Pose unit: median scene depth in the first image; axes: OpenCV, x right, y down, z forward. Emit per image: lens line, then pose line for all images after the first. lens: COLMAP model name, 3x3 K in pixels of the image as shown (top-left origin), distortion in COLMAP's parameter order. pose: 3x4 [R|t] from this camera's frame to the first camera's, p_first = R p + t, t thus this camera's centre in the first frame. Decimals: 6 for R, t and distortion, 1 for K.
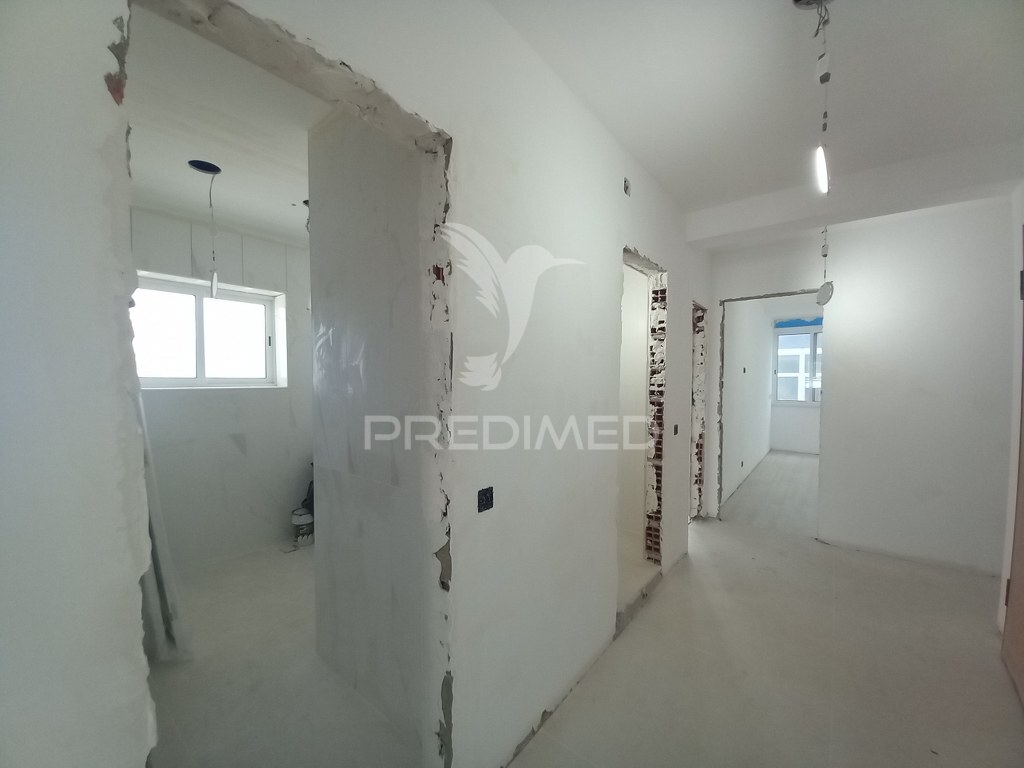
lens RADIAL K [[404.9, 0, 508.0], [0, 404.9, 391.0], [0, 0, 1]] dist [0.016707, -0.016806]
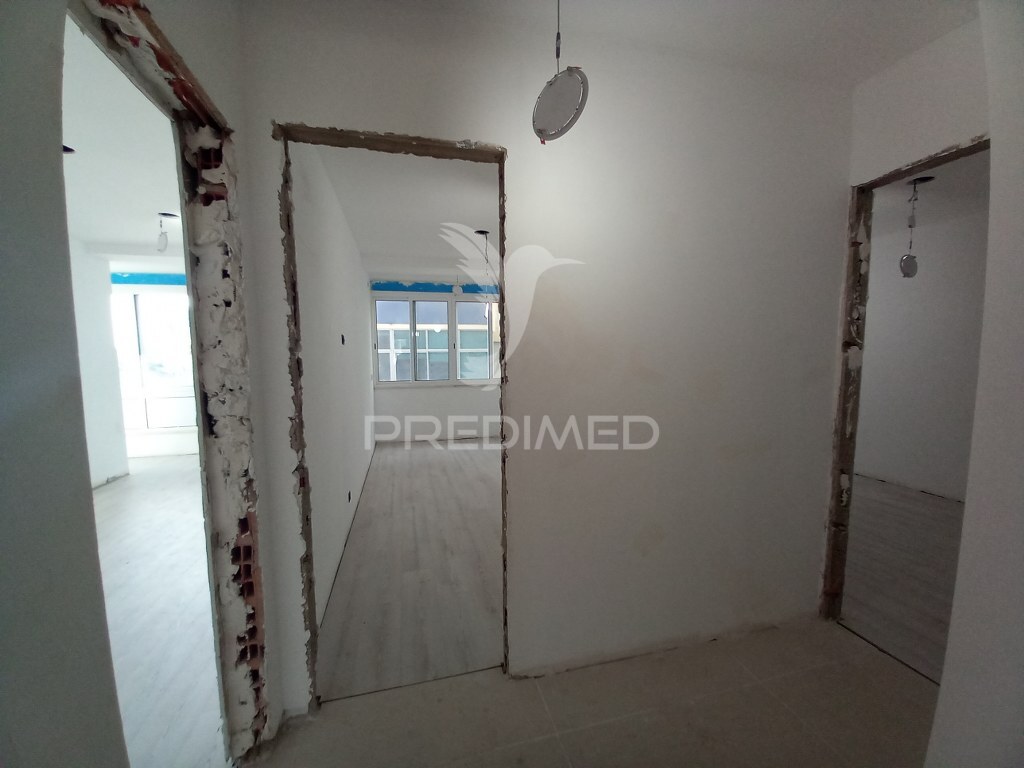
lens RADIAL K [[404.9, 0, 508.0], [0, 404.9, 391.0], [0, 0, 1]] dist [0.016707, -0.016806]
pose [[0.599911, -0.078162, 0.796240, 0.343864], [0.035095, 0.996829, 0.071412, -0.014249], [-0.799297, -0.014897, 0.600752, 0.621629]]
